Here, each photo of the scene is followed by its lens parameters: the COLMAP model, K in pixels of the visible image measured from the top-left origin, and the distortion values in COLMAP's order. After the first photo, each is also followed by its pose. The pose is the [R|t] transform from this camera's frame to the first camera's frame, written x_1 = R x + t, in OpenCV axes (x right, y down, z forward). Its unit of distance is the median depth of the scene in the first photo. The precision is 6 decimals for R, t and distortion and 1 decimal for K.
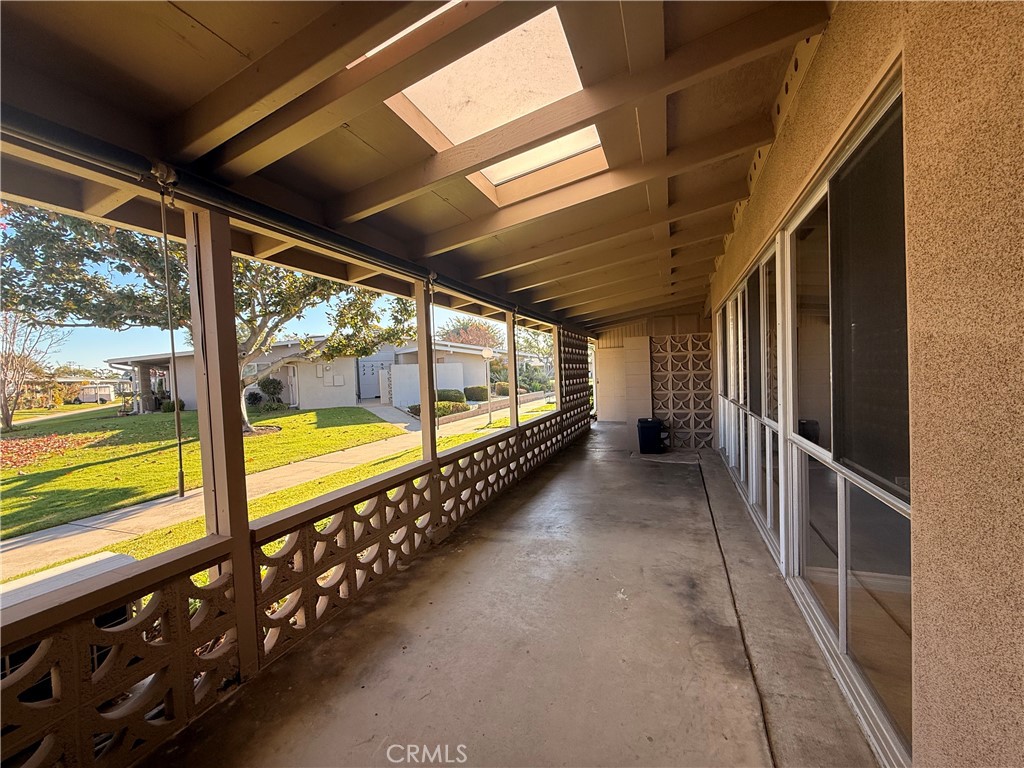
lens RADIAL K [[409.9, 0, 517.2], [0, 409.9, 385.0], [0, 0, 1]] dist [0.000773, 0.000083]
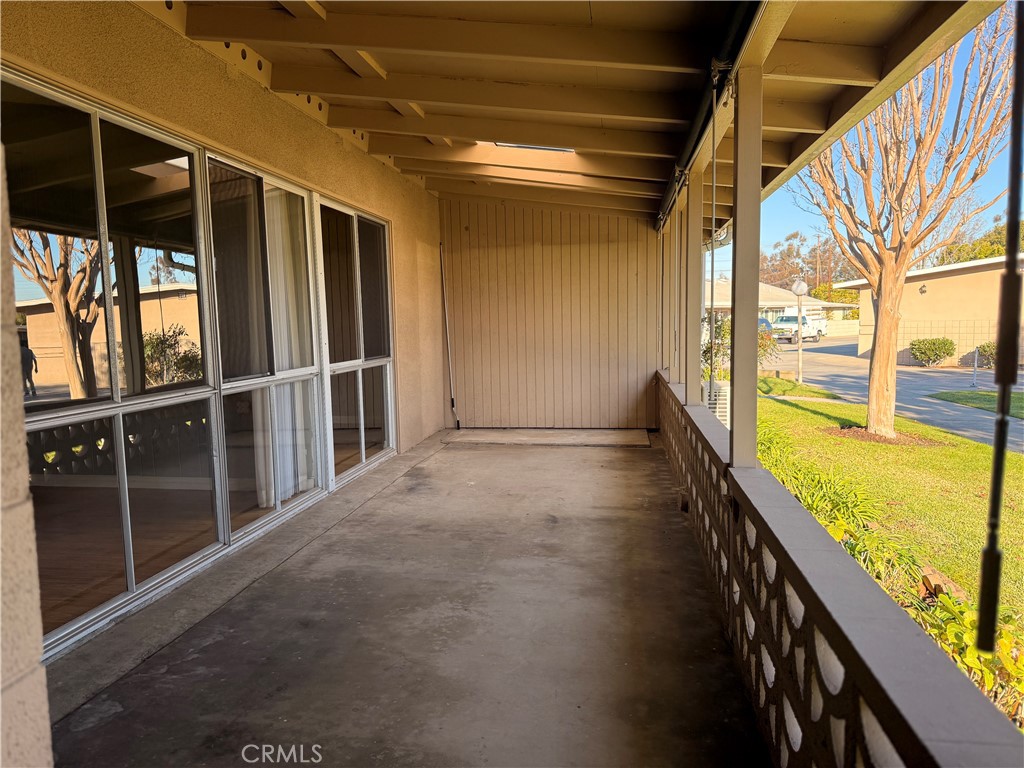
lens RADIAL K [[670.2, 0, 515.2], [0, 670.2, 388.9], [0, 0, 1]] dist [0.102187, -0.110435]
pose [[-0.973325, 0.081001, -0.214658, 0.399021], [0.051196, 0.988693, 0.140943, -0.050281], [0.223647, 0.126194, -0.966466, 2.207455]]
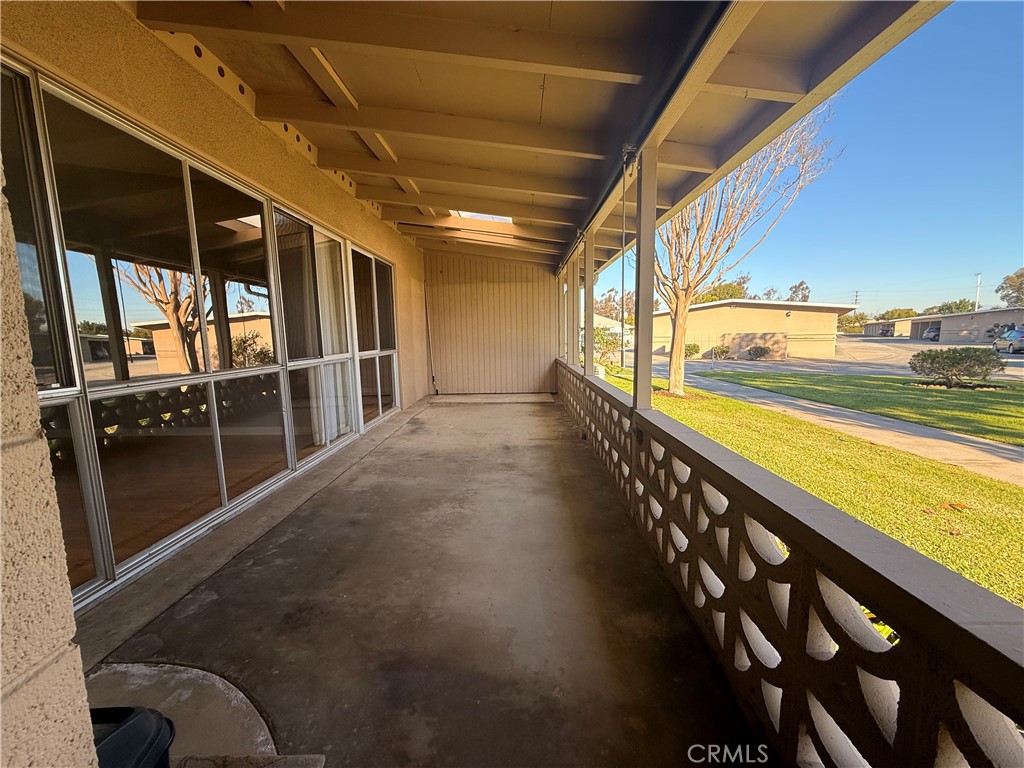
lens RADIAL K [[383.4, 0, 507.7], [0, 383.4, 382.1], [0, 0, 1]] dist [0.014270, -0.000089]
pose [[-0.939861, 0.097862, -0.327237, 0.433467], [0.044259, 0.984892, 0.167420, -0.013455], [0.338677, 0.142868, -0.929993, 2.081090]]
